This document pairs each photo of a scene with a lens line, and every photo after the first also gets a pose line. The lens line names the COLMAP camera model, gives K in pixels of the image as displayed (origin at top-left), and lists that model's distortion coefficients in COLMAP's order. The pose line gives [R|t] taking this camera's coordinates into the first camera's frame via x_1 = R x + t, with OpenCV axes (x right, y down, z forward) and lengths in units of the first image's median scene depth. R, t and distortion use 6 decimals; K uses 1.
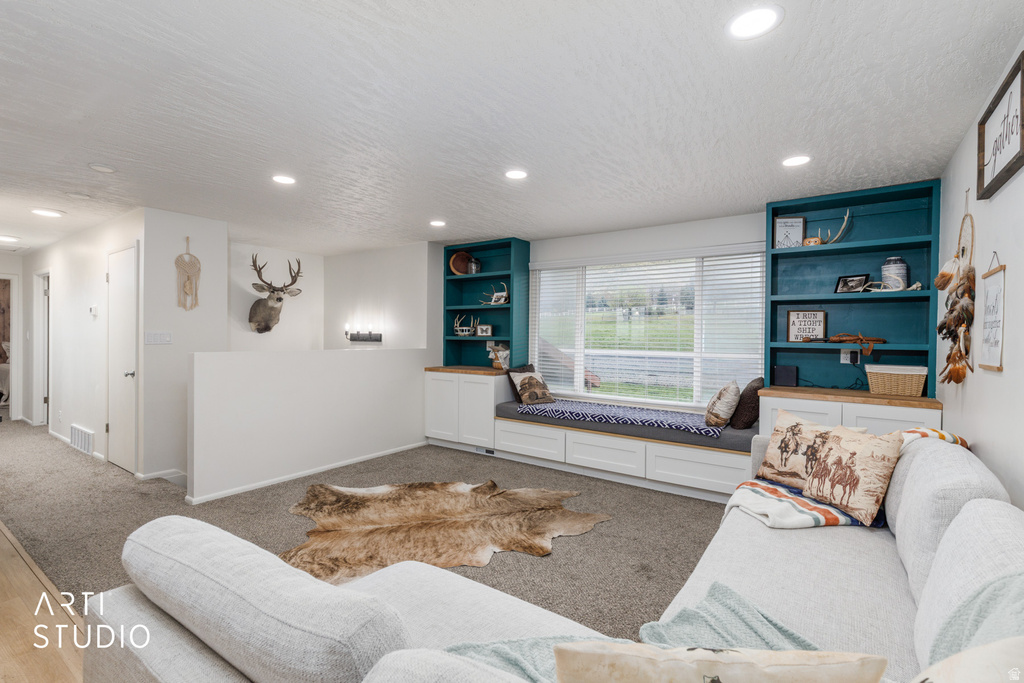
lens RADIAL K [[473.0, 0, 509.1], [0, 473.0, 330.4], [0, 0, 1]] dist [0.010839, -0.000965]
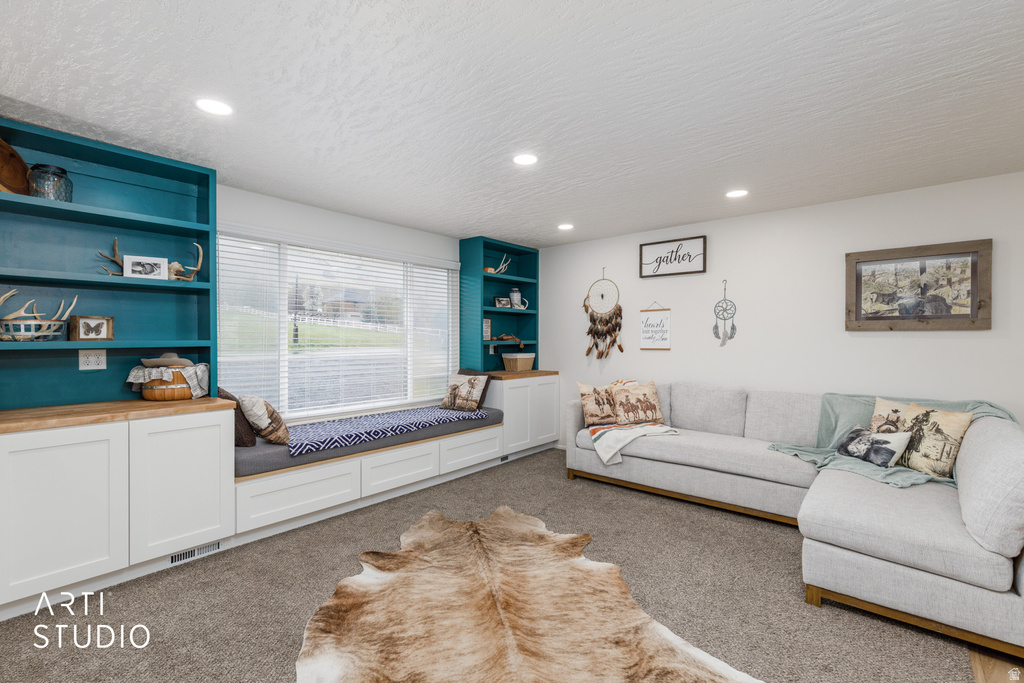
lens RADIAL K [[464.2, 0, 508.2], [0, 464.2, 341.2], [0, 0, 1]] dist [0.011824, -0.000045]
pose [[0.080789, -0.018765, 0.996555, -0.781268], [-0.010398, 0.999753, 0.019668, -0.000669], [-0.996677, -0.011951, 0.080574, 0.857667]]
